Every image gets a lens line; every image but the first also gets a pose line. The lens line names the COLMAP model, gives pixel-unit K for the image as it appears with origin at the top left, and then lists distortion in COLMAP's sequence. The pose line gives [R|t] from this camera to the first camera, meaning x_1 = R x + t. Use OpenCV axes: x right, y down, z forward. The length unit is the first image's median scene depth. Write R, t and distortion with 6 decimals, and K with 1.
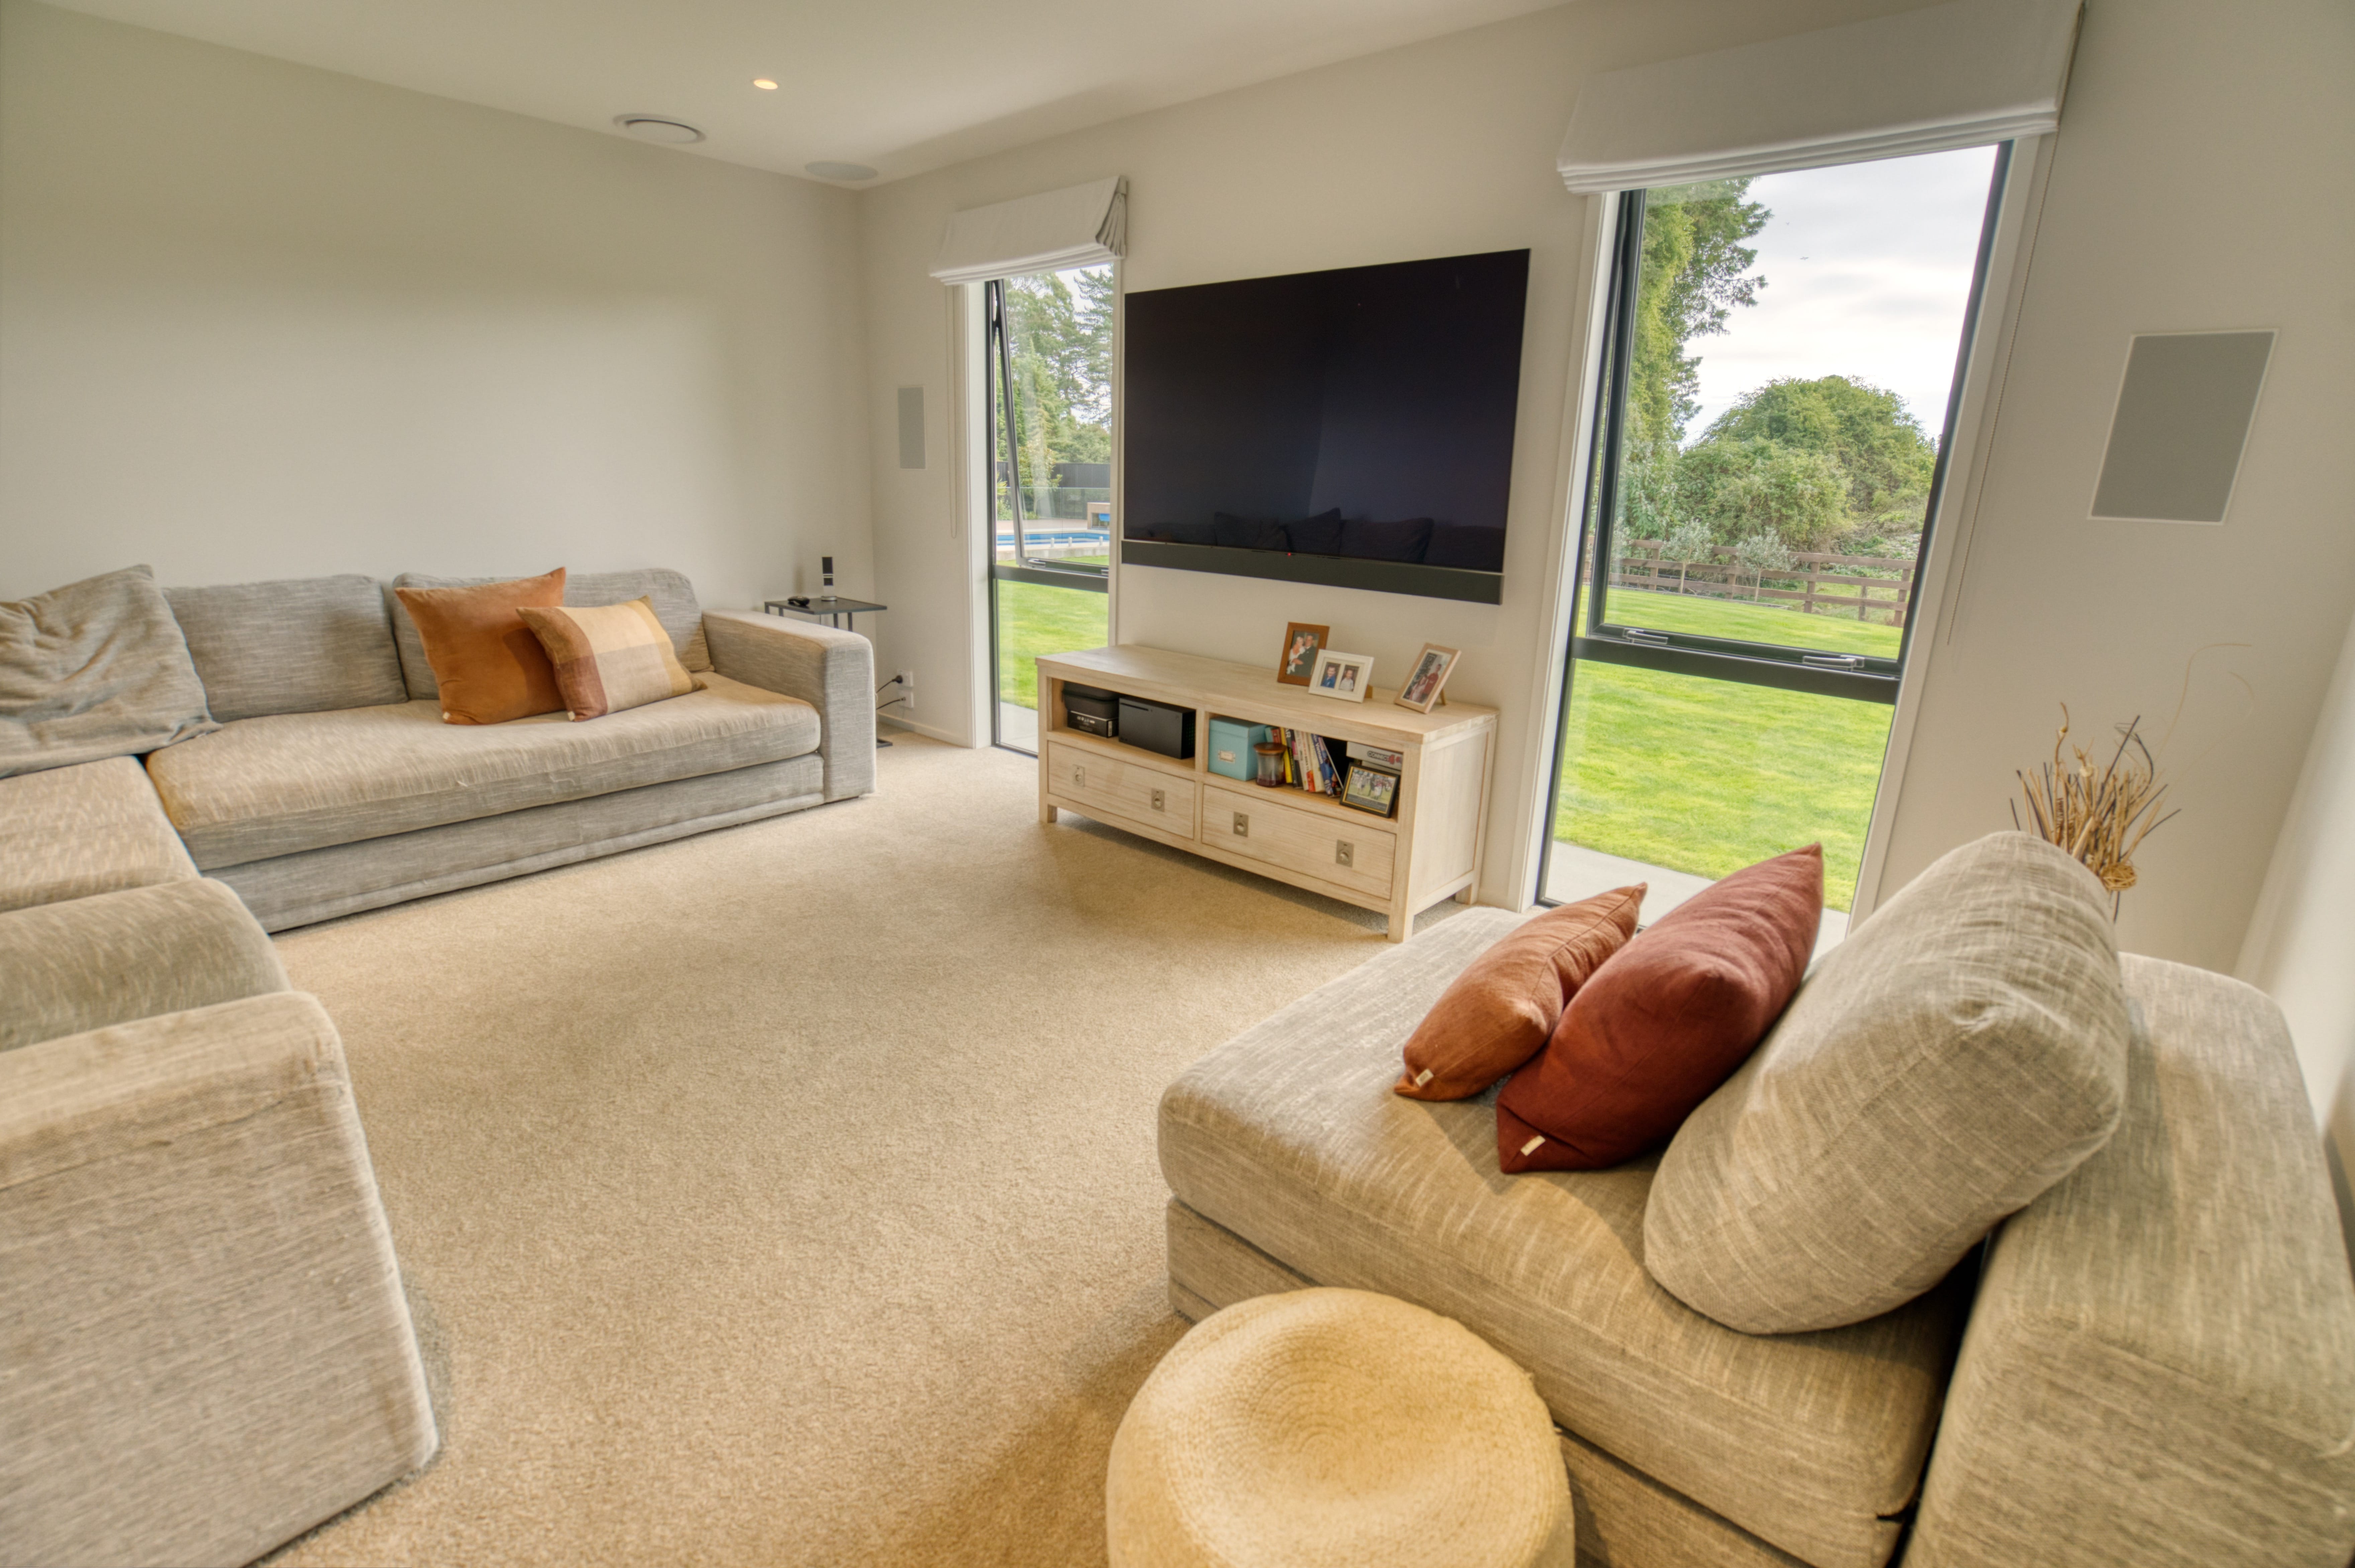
lens RADIAL K [[1100.0, 0, 1177.5], [0, 1100.0, 784.0], [0, 0, 1]] dist [-0.058319, 0.023955]
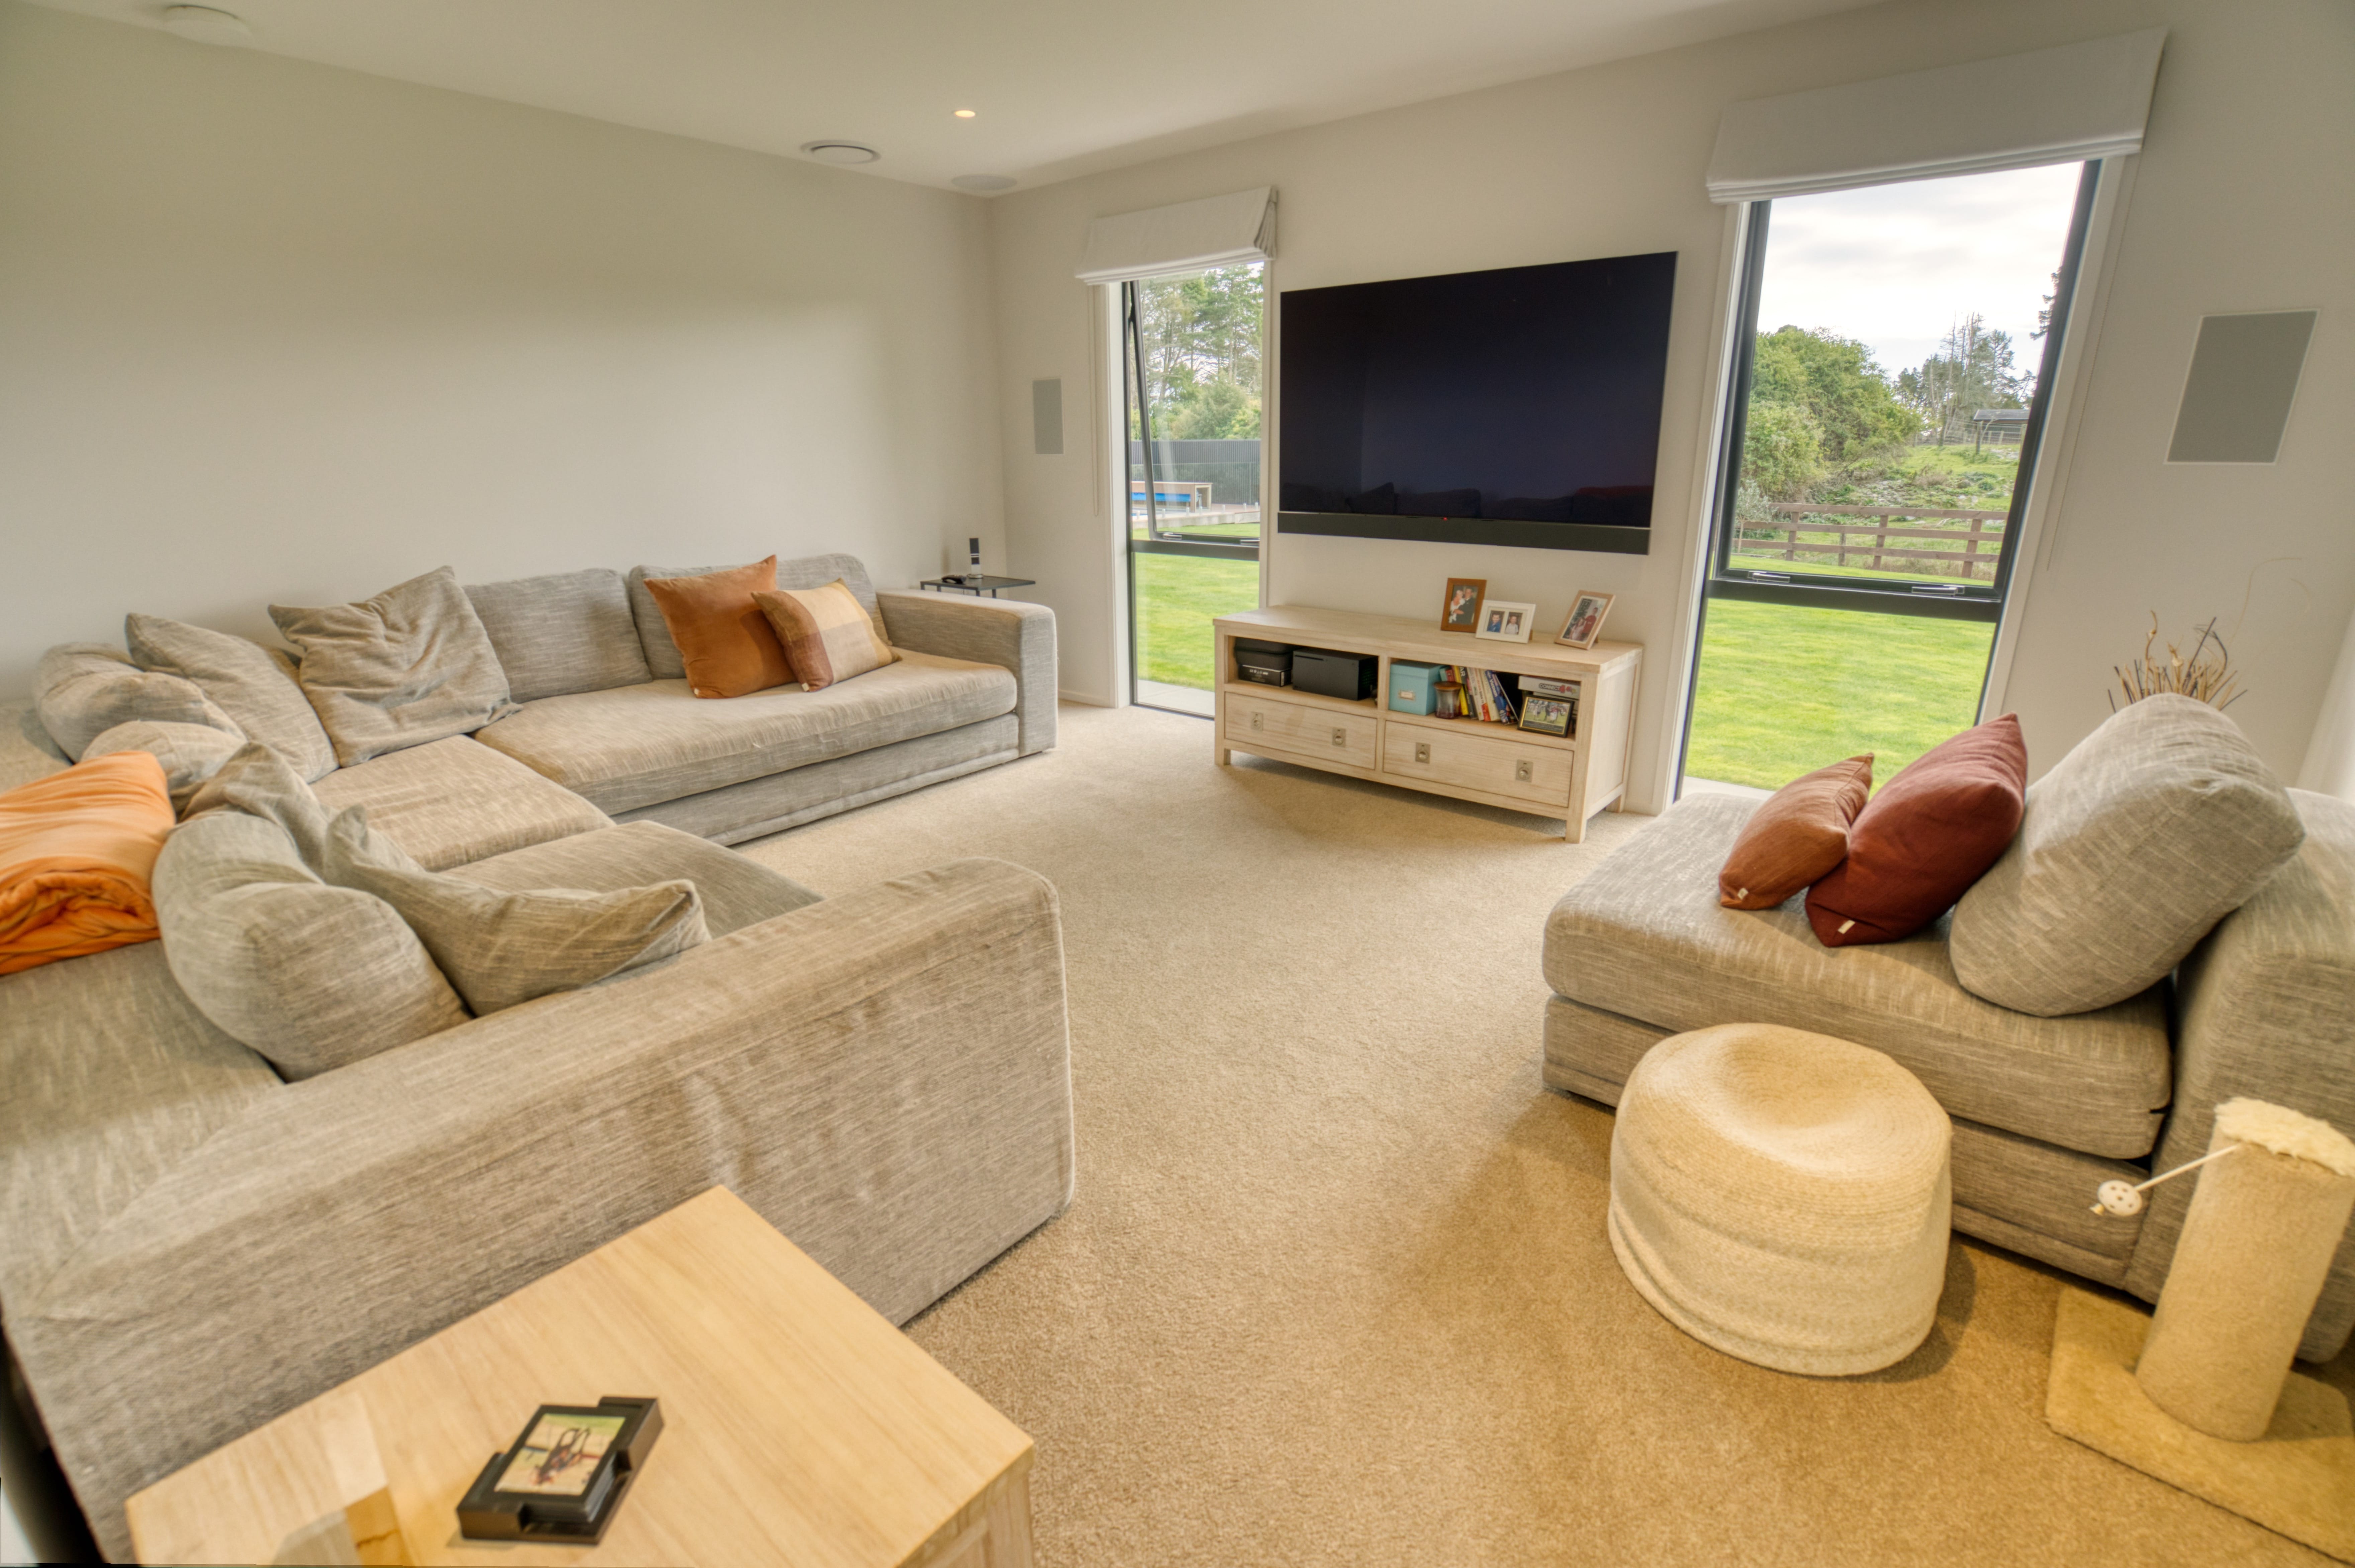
lens RADIAL K [[1098.6, 0, 1168.9], [0, 1098.6, 792.2], [0, 0, 1]] dist [-0.056568, 0.021872]
pose [[0.998793, -0.044863, 0.020005, -0.243651], [0.044259, 0.998580, 0.029641, 0.032902], [-0.021307, -0.028719, 0.999360, -0.159277]]
